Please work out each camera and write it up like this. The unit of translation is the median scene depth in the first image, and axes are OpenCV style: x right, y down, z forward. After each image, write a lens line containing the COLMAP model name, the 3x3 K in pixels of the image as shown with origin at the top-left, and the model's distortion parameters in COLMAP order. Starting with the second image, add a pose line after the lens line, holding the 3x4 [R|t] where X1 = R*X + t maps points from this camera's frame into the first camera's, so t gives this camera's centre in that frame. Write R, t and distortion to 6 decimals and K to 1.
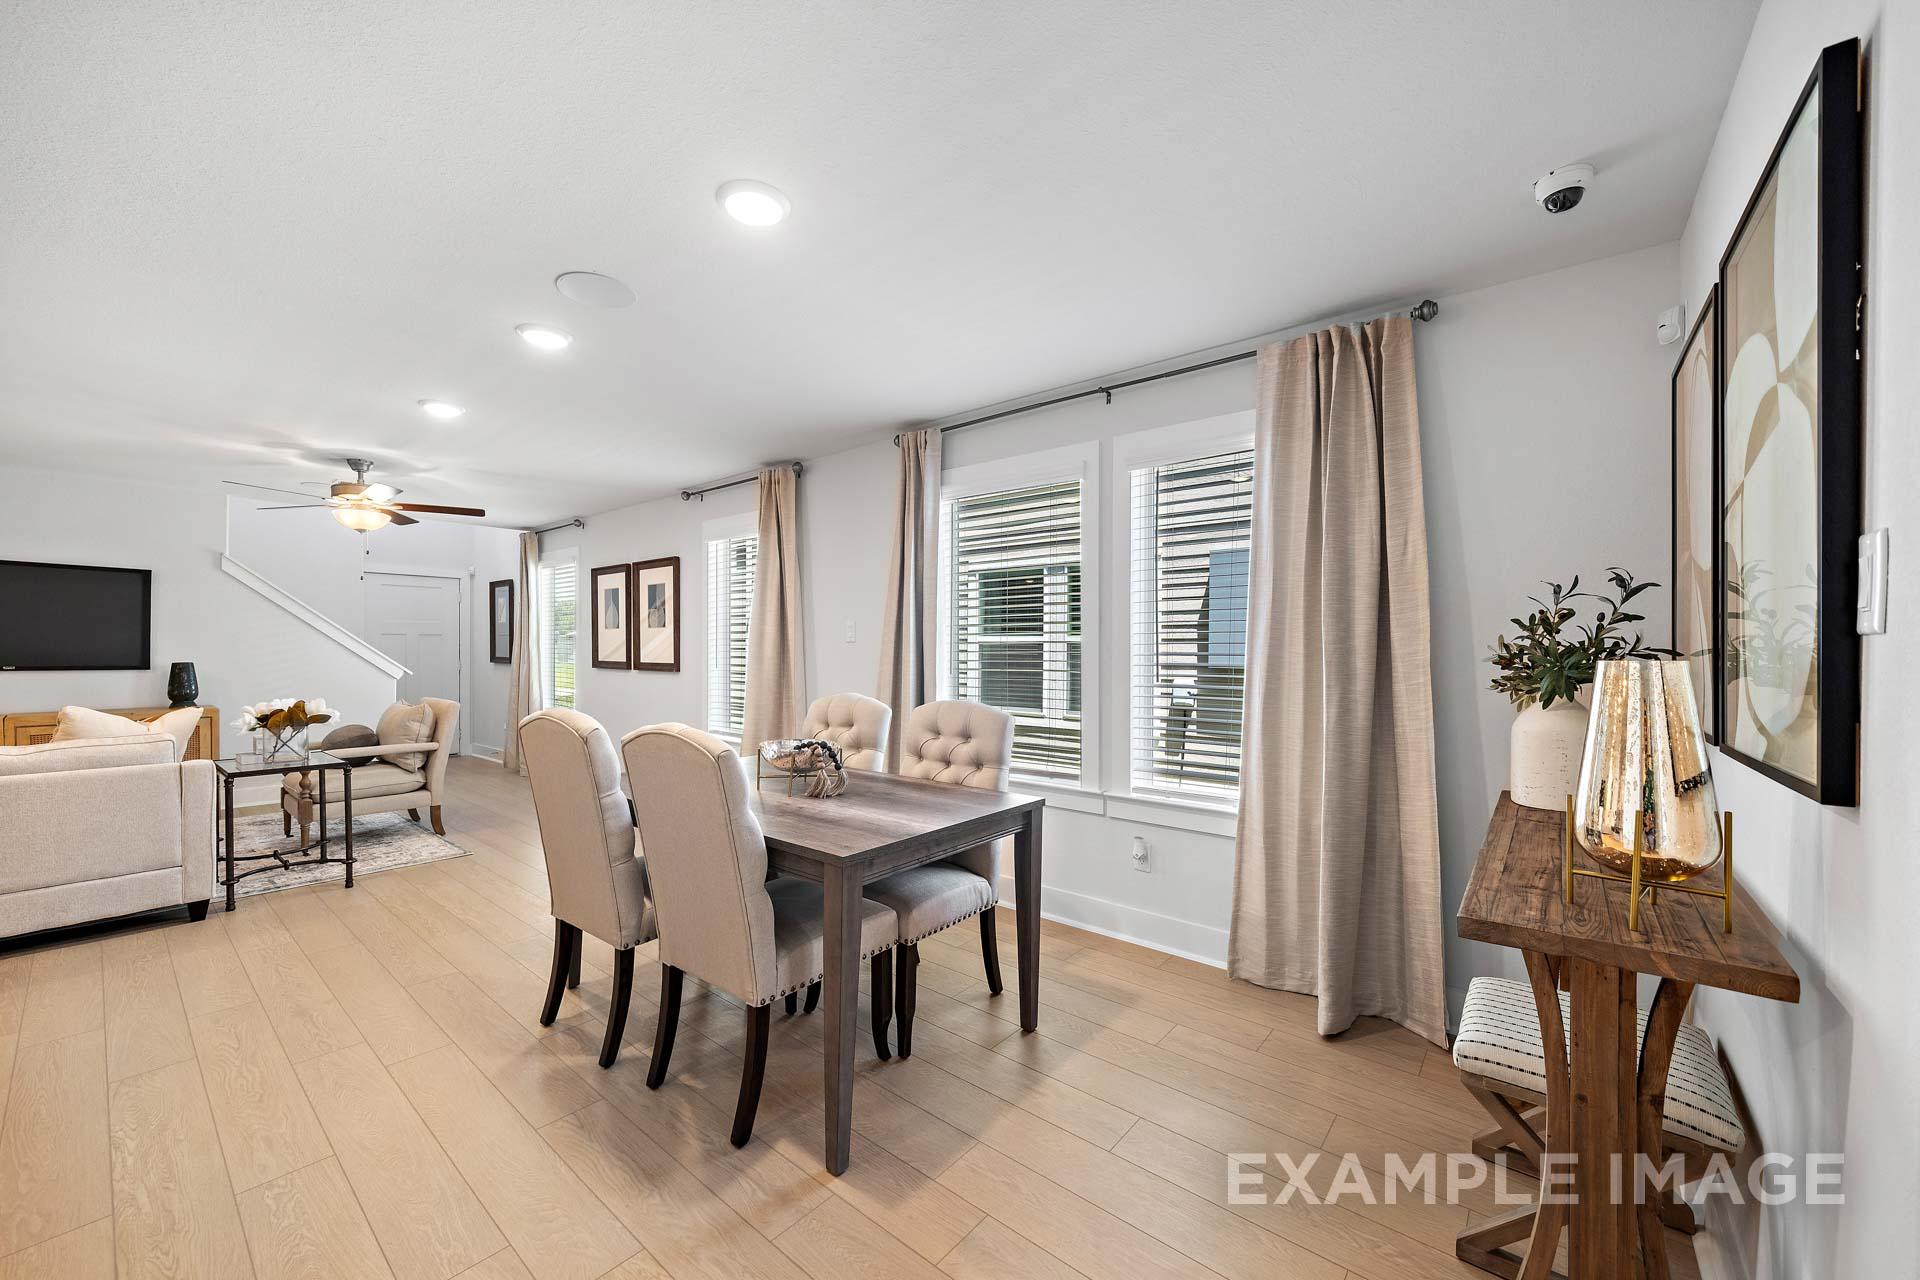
lens RADIAL K [[707.9, 0, 942.2], [0, 707.9, 645.8], [0, 0, 1]] dist [-0.000155, 0.000021]
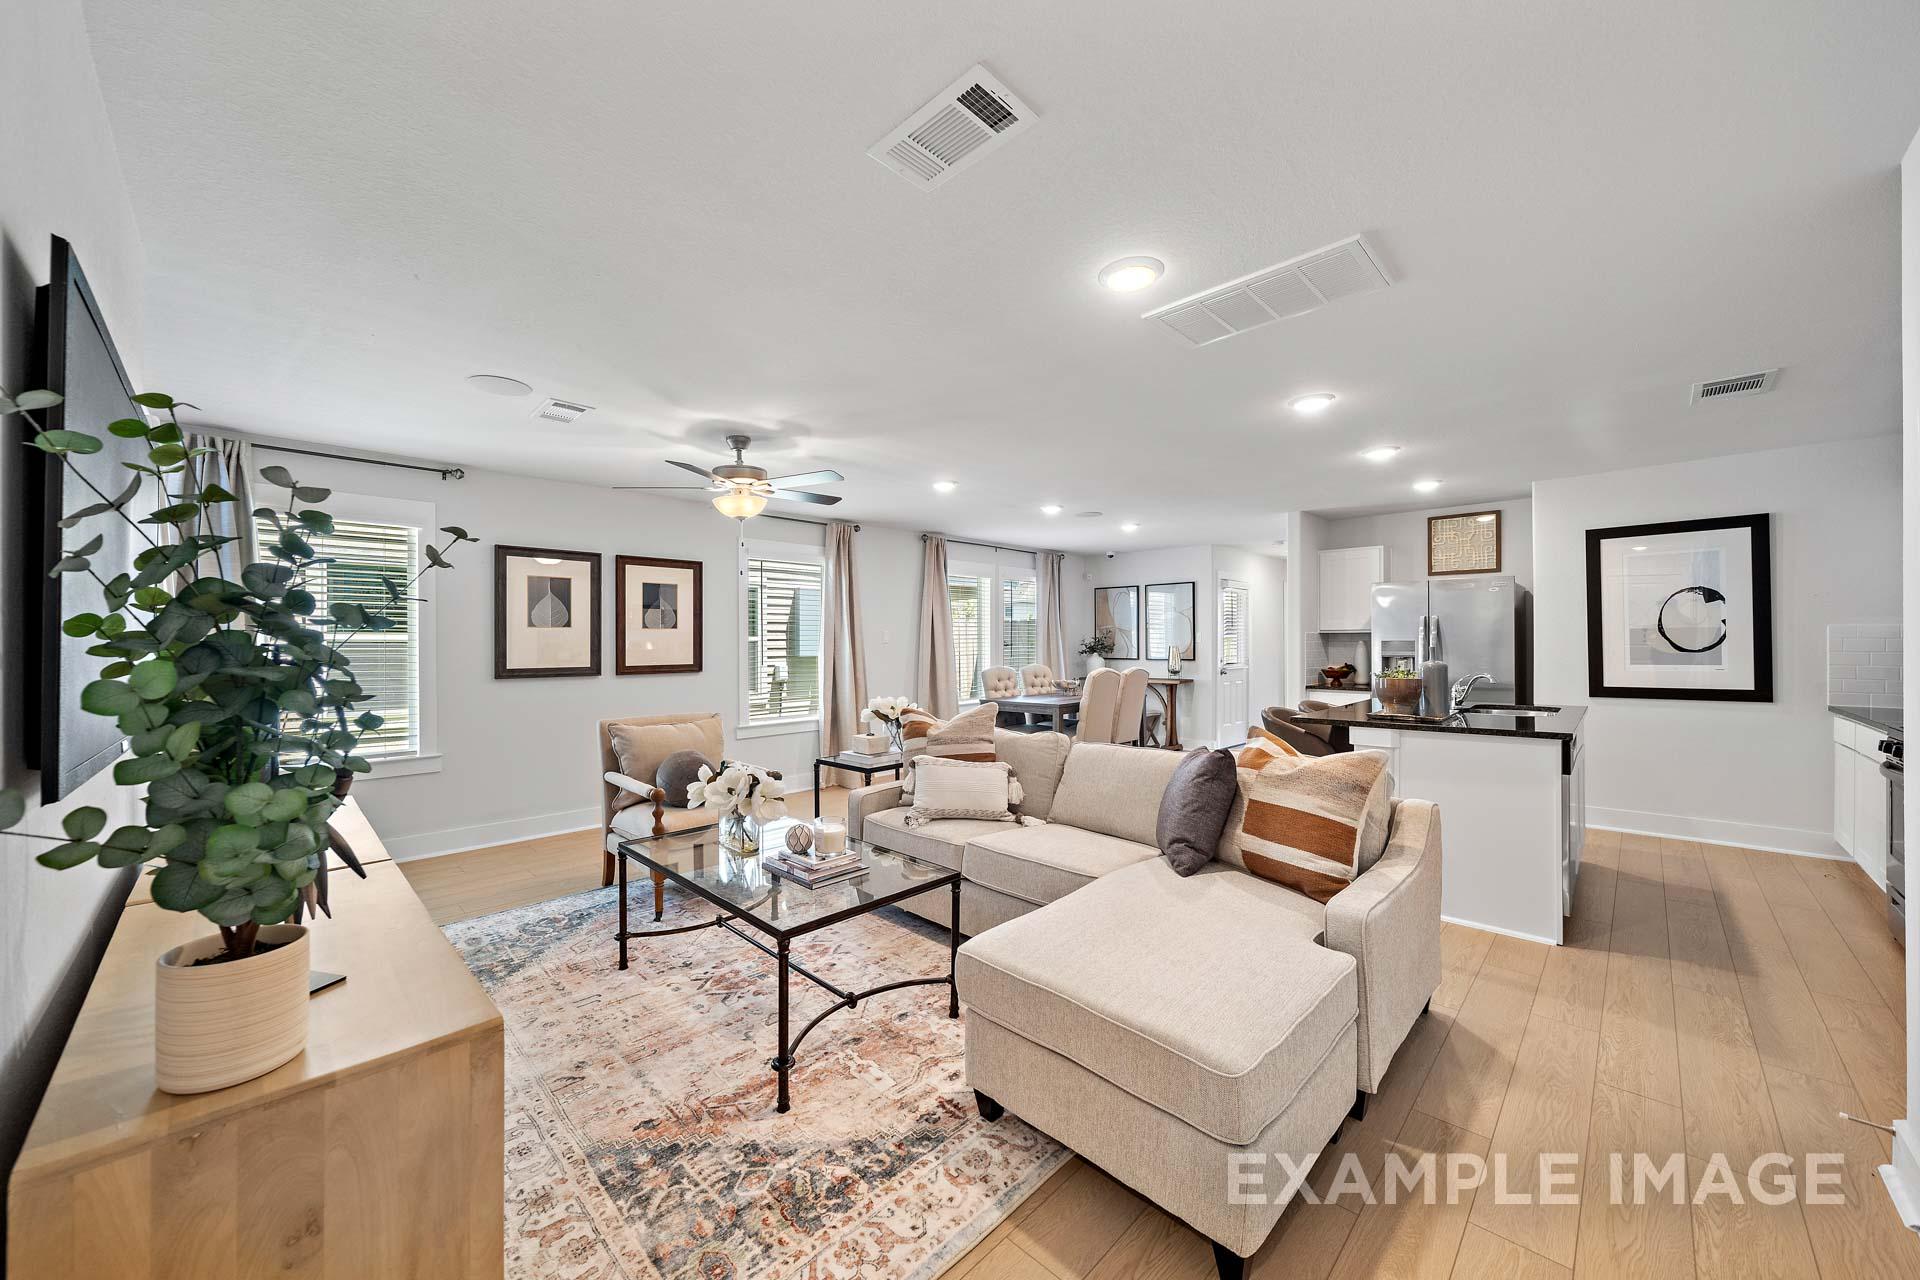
lens RADIAL K [[707.9, 0, 948.9], [0, 707.9, 640.1], [0, 0, 1]] dist [-0.000155, 0.000021]
pose [[0.082259, -0.002215, 0.996609, -1.392145], [0.006471, 0.999978, 0.001688, -0.009221], [-0.996590, 0.006310, 0.082272, 0.545610]]
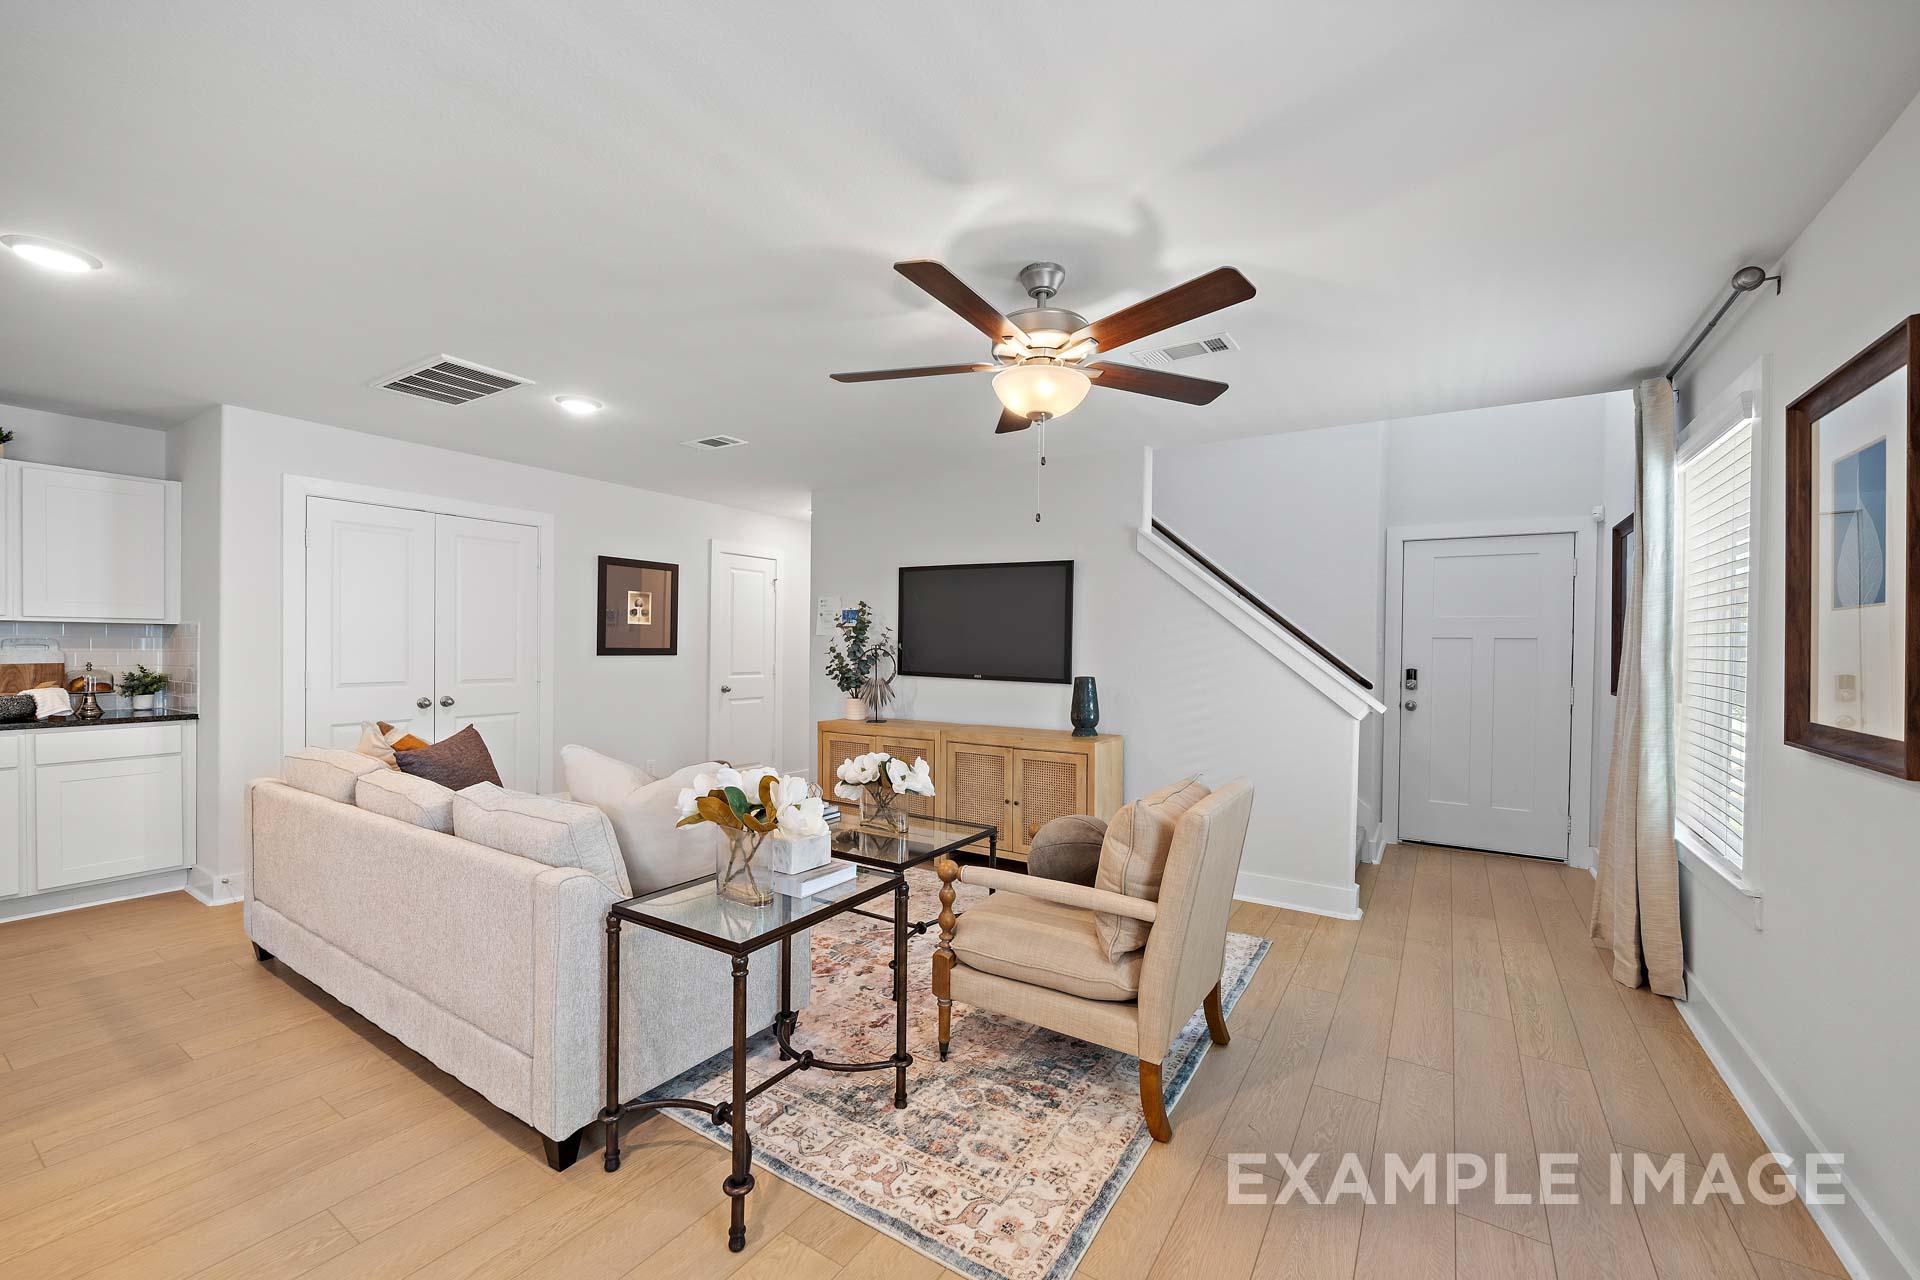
lens RADIAL K [[768.4, 0, 948.5], [0, 768.4, 650.1], [0, 0, 1]] dist [0.003082, 0.000265]
pose [[0.118569, 0.004637, -0.992935, -0.259147], [-0.011937, 0.999923, 0.003245, -0.006355], [0.992874, 0.011468, 0.118615, 0.725698]]
